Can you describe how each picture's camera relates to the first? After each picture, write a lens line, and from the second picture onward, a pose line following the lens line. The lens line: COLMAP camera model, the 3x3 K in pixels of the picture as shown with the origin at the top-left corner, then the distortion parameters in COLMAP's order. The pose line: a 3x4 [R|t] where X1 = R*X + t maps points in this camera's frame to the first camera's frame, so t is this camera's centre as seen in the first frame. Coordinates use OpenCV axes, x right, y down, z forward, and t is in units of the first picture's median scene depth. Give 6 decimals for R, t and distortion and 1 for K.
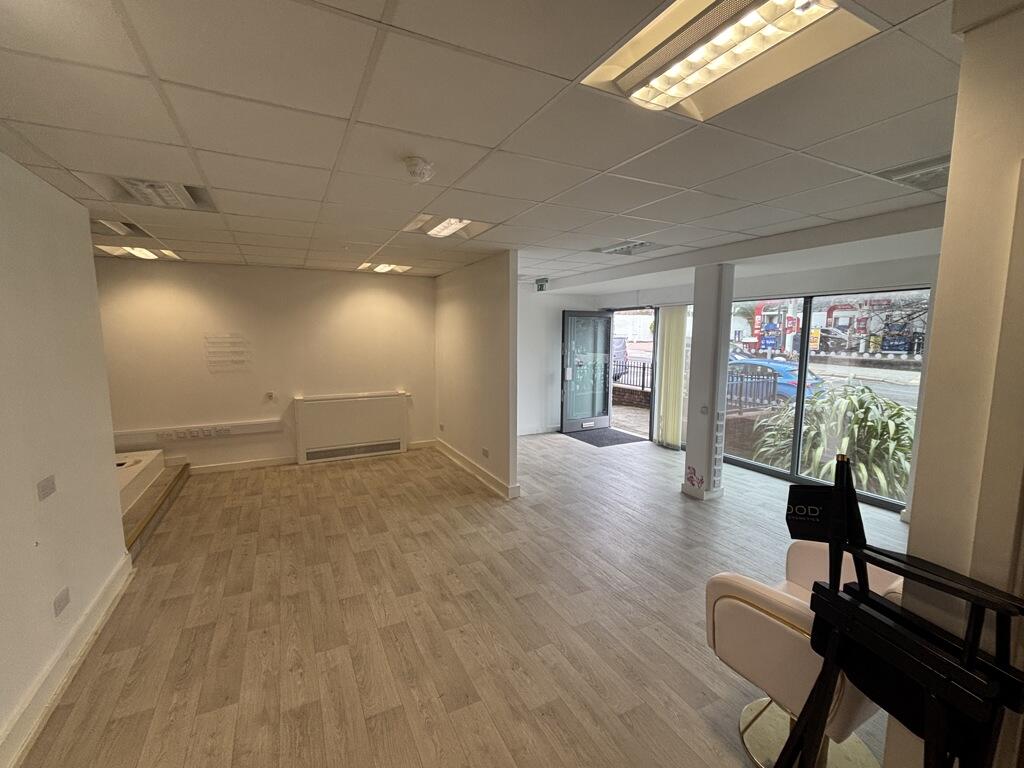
lens RADIAL K [[440.8, 0, 517.0], [0, 440.8, 382.9], [0, 0, 1]] dist [-0.000090, 0.000351]
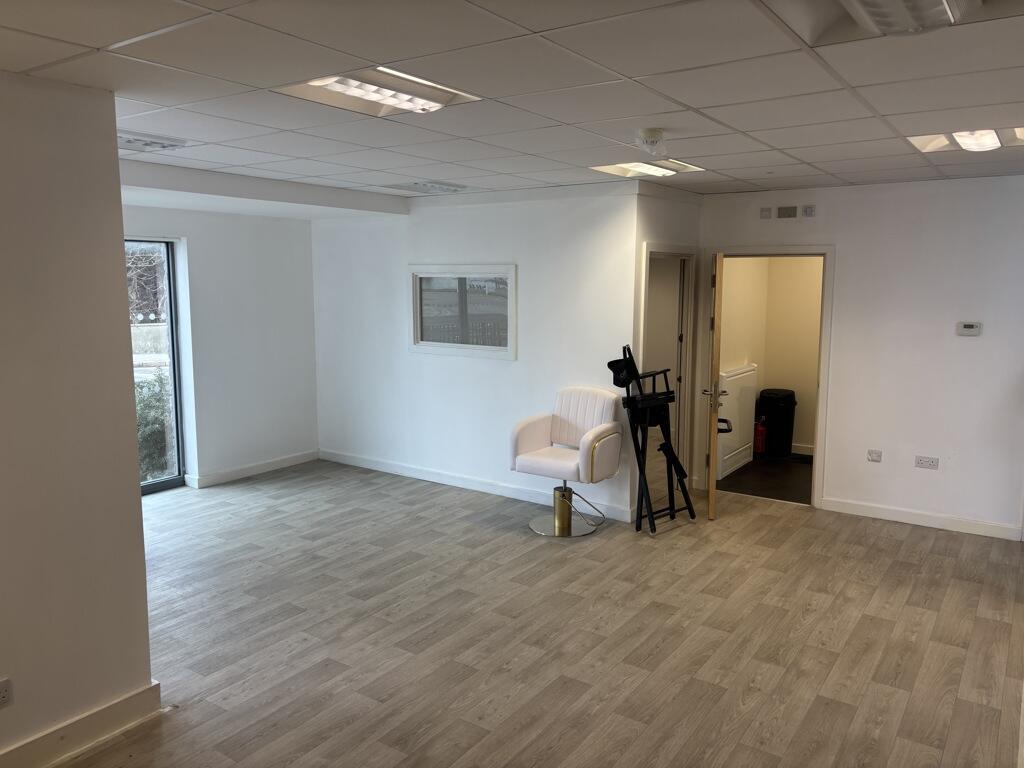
lens RADIAL K [[778.5, 0, 515.1], [0, 778.5, 385.7], [0, 0, 1]] dist [0.039969, 0.001340]
pose [[-0.466484, -0.121712, 0.876116, -1.446998], [0.097923, 0.977293, 0.187906, -0.247535], [-0.879093, 0.173447, -0.443973, 1.847972]]
